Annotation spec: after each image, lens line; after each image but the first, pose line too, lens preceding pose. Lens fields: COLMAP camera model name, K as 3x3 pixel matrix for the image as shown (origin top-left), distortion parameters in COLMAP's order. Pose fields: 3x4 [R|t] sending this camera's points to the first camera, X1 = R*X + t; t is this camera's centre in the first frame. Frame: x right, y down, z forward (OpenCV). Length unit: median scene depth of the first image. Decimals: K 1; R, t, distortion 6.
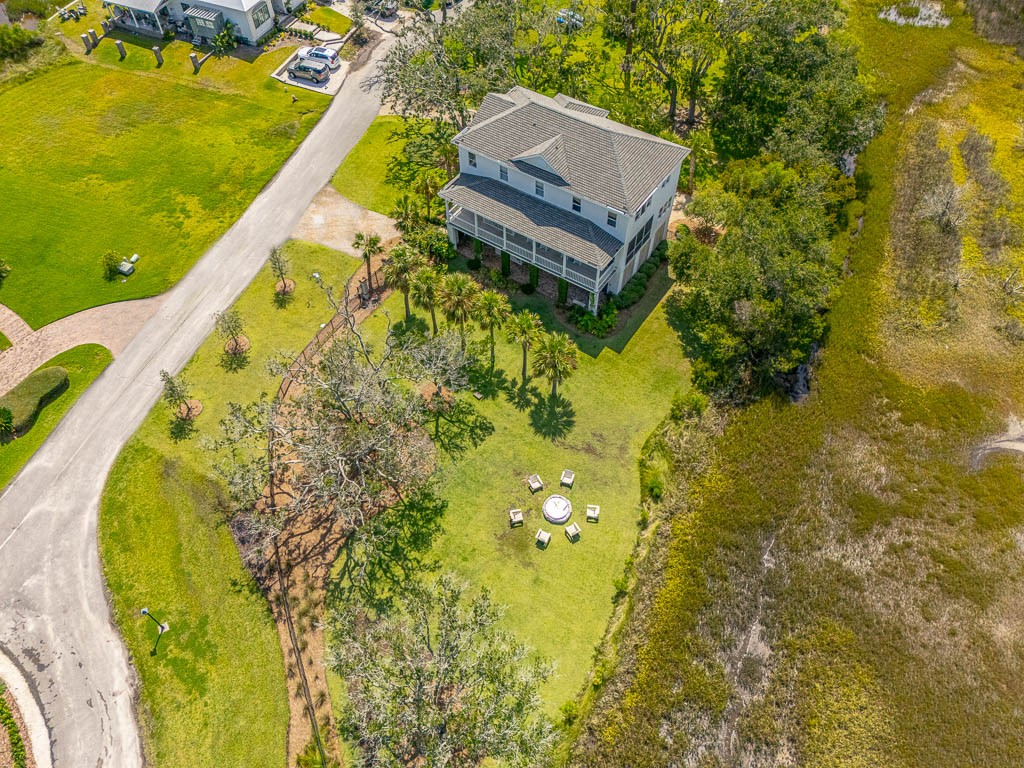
lens RADIAL K [[751.5, 0, 509.3], [0, 751.5, 384.8], [0, 0, 1]] dist [0.095574, -0.072414]
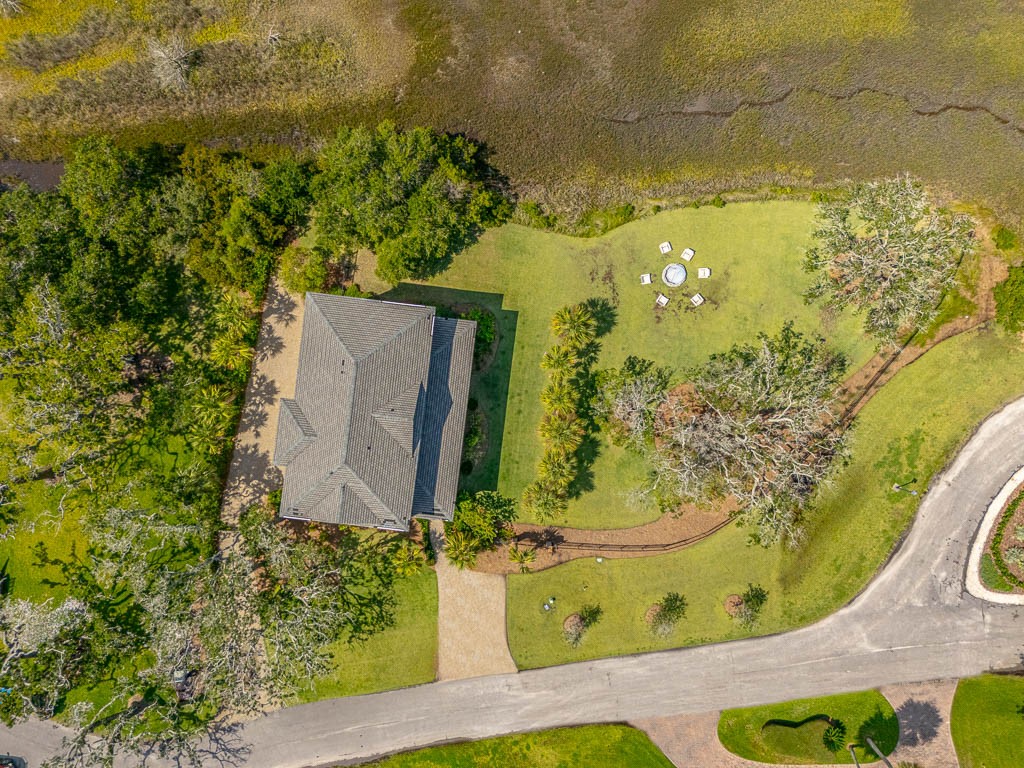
lens RADIAL K [[747.6, 0, 509.5], [0, 747.6, 384.0], [0, 0, 1]] dist [0.109730, -0.093451]
pose [[-0.466554, -0.884167, 0.024000, 0.001633], [0.720388, -0.364108, 0.590310, -0.759514], [-0.513194, 0.292701, 0.806820, 0.167403]]
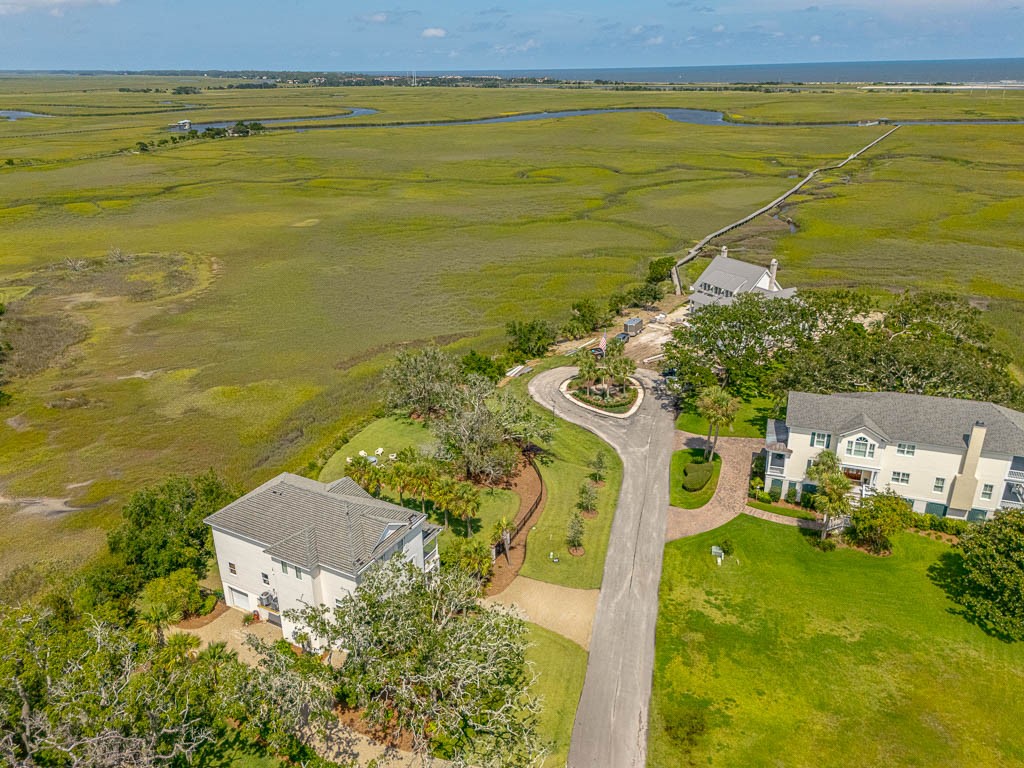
lens RADIAL K [[747.6, 0, 509.5], [0, 747.6, 384.0], [0, 0, 1]] dist [0.109730, -0.093451]
pose [[-0.995320, 0.058657, -0.076798, -0.131825], [-0.059151, 0.258652, 0.964158, -1.515065], [0.076418, 0.964188, -0.253972, 1.187355]]
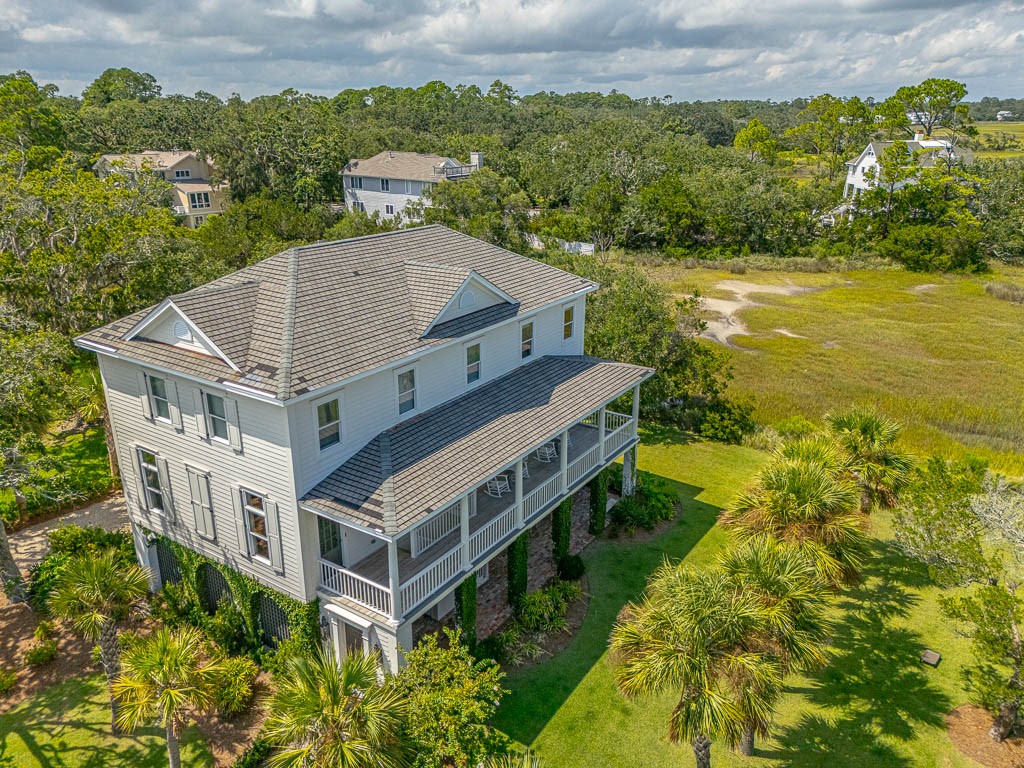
lens RADIAL K [[747.6, 0, 509.5], [0, 747.6, 384.0], [0, 0, 1]] dist [0.109730, -0.093451]
pose [[-0.004389, -0.325327, 0.945591, -0.391051], [0.794702, 0.572835, 0.200770, -0.338733], [-0.606984, 0.752344, 0.256024, 0.930401]]
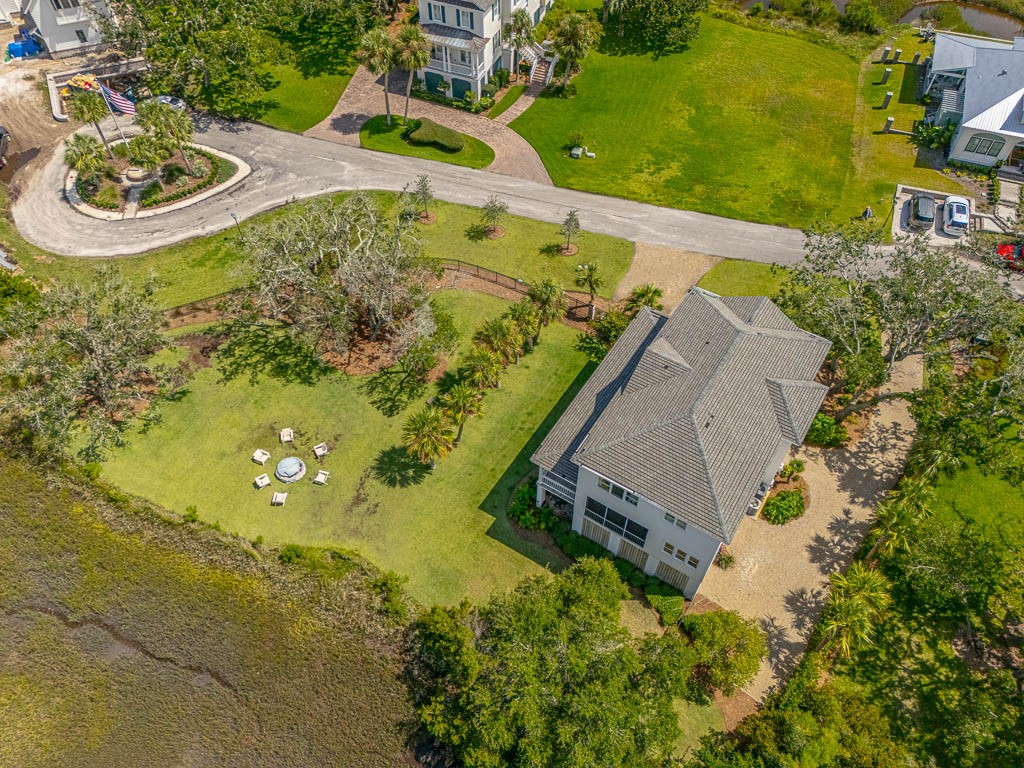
lens RADIAL K [[747.6, 0, 509.5], [0, 747.6, 384.0], [0, 0, 1]] dist [0.109730, -0.093451]
pose [[0.030463, 0.796488, -0.603887, 0.550693], [-0.792607, 0.387341, 0.470894, -0.552734], [0.608971, 0.464300, 0.643101, 0.417538]]
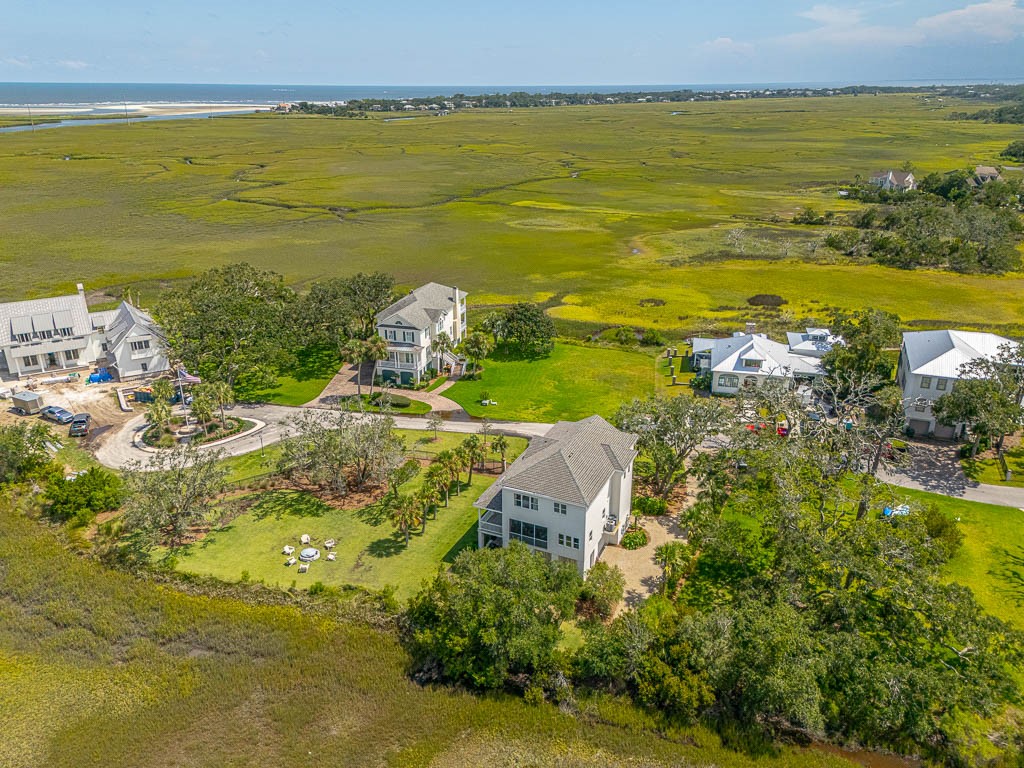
lens RADIAL K [[747.6, 0, 509.5], [0, 747.6, 384.0], [0, 0, 1]] dist [0.109730, -0.093451]
pose [[0.165242, 0.373707, -0.912709, 1.269172], [-0.782096, 0.613448, 0.109580, -0.481802], [0.600850, 0.695719, 0.393643, 0.362875]]
